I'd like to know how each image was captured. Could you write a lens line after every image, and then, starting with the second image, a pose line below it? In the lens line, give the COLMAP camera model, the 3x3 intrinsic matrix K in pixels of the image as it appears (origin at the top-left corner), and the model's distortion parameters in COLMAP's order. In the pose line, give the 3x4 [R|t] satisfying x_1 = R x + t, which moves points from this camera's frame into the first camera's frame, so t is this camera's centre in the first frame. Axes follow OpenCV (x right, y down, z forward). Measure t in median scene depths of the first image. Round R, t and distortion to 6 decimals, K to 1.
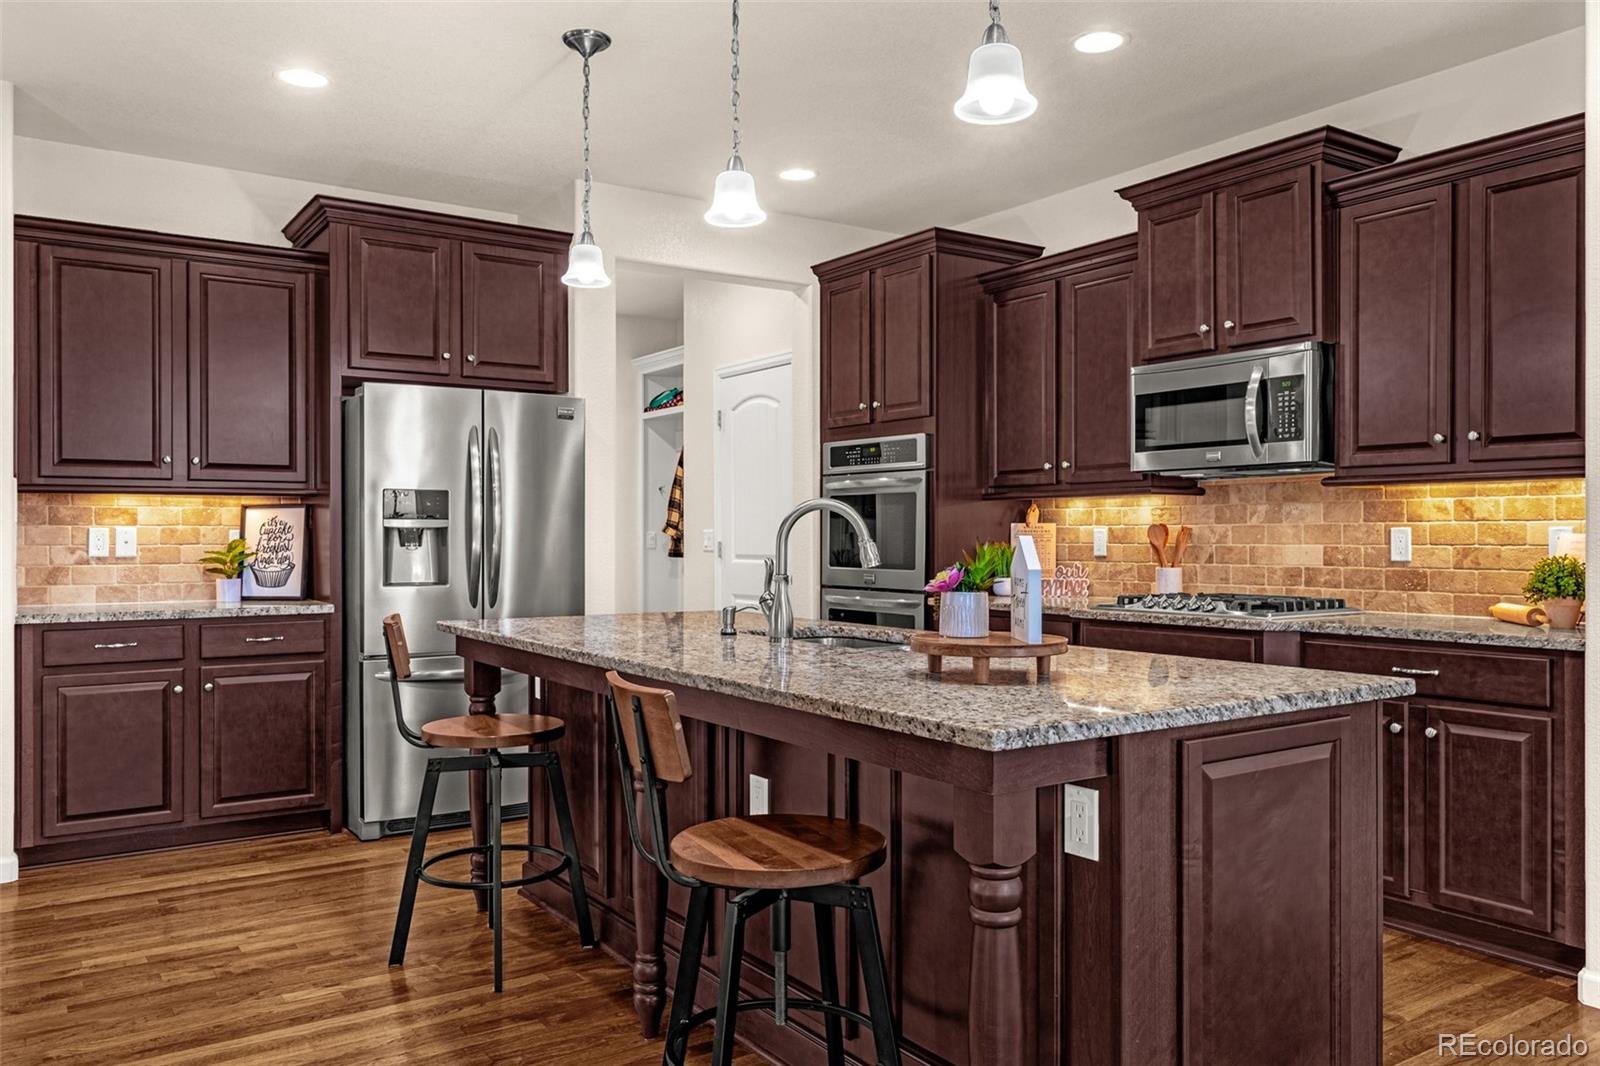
lens RADIAL K [[1189.6, 0, 806.2], [0, 1189.6, 530.4], [0, 0, 1]] dist [0.003192, -0.006893]
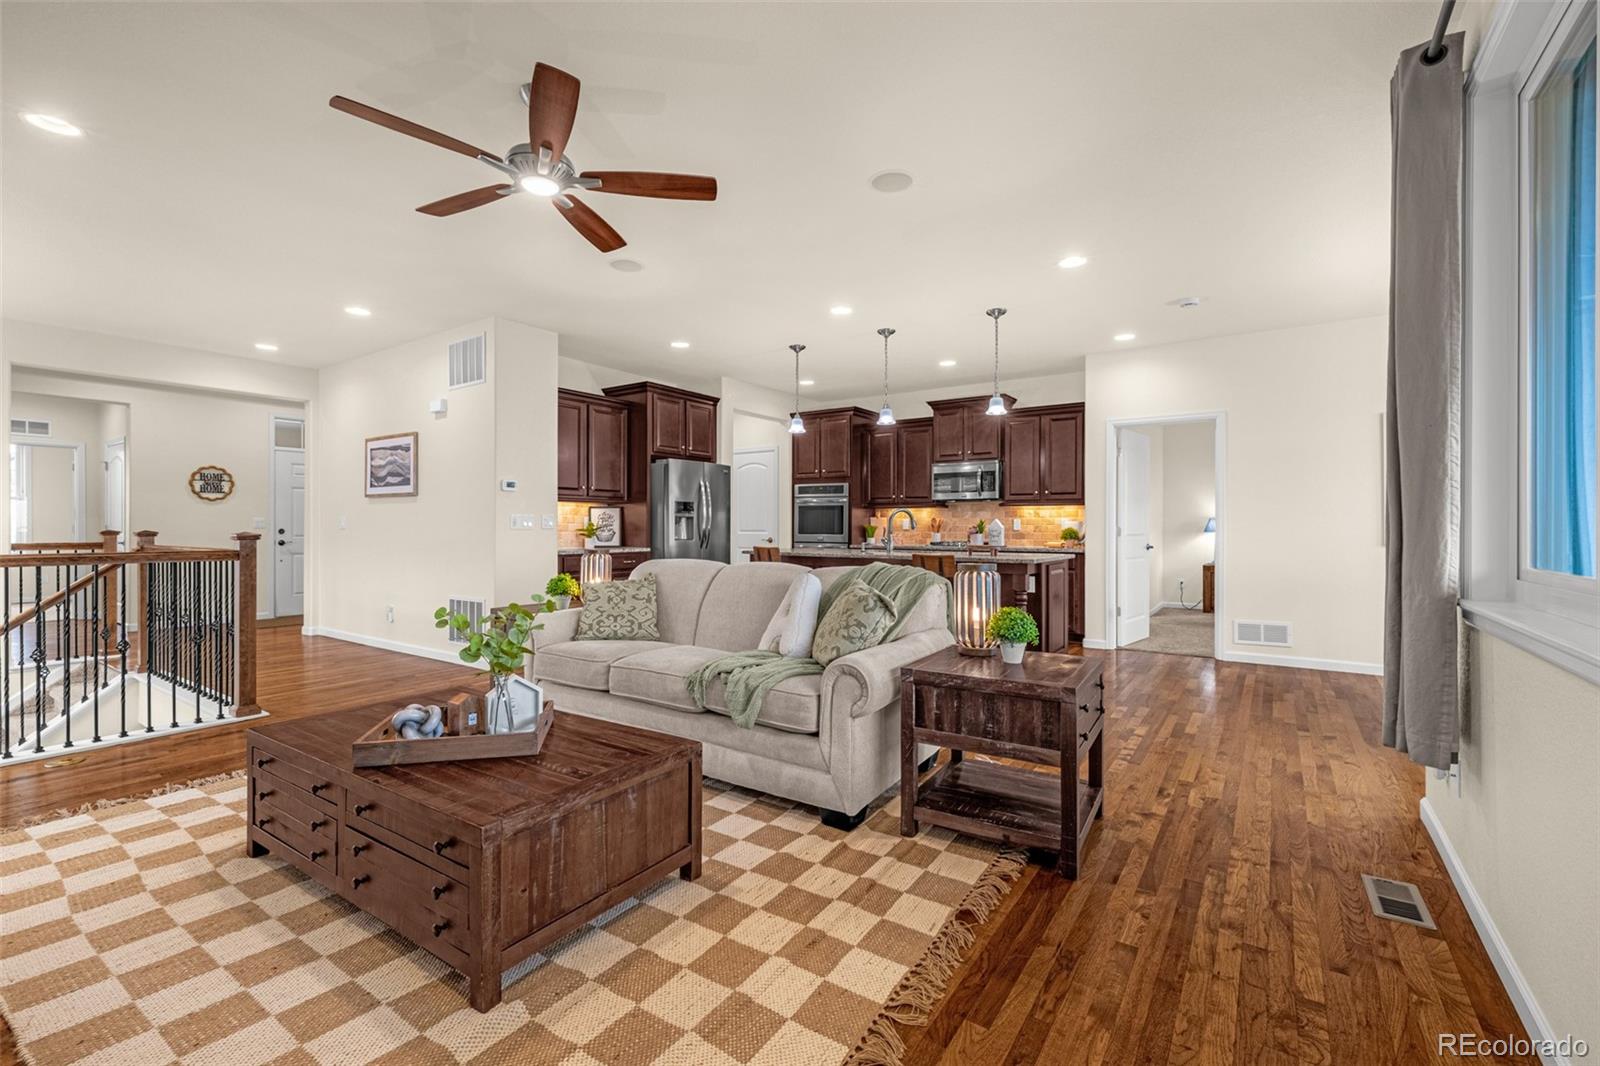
lens RADIAL K [[679.3, 0, 804.8], [0, 679.3, 530.0], [0, 0, 1]] dist [-0.003133, -0.000313]
pose [[0.932735, 0.002129, 0.360556, -0.682470], [-0.005685, 0.999945, 0.008803, 0.012884], [-0.360517, -0.010261, 0.932696, -0.486761]]
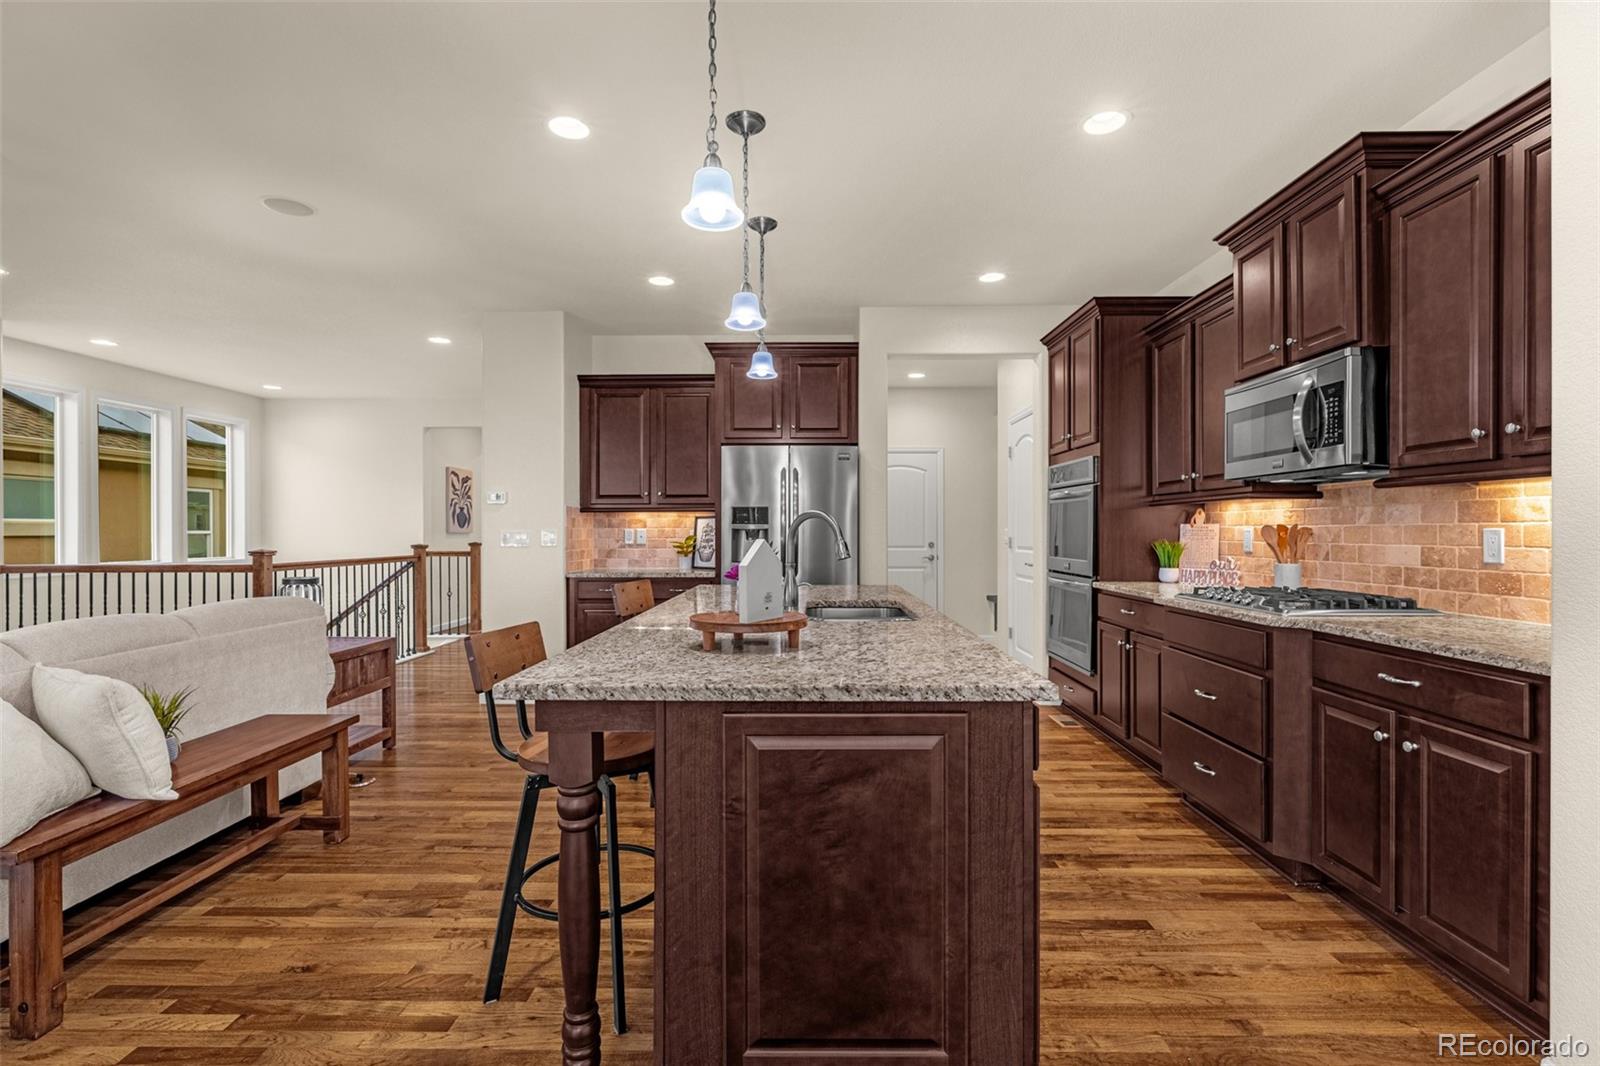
lens RADIAL K [[732.0, 0, 807.7], [0, 732.0, 528.8], [0, 0, 1]] dist [-0.004293, 0.001252]
pose [[0.824473, -0.001572, -0.565900, 0.376416], [0.002935, 0.999995, 0.001499, -0.004500], [0.565894, -0.002896, 0.824473, 0.206192]]
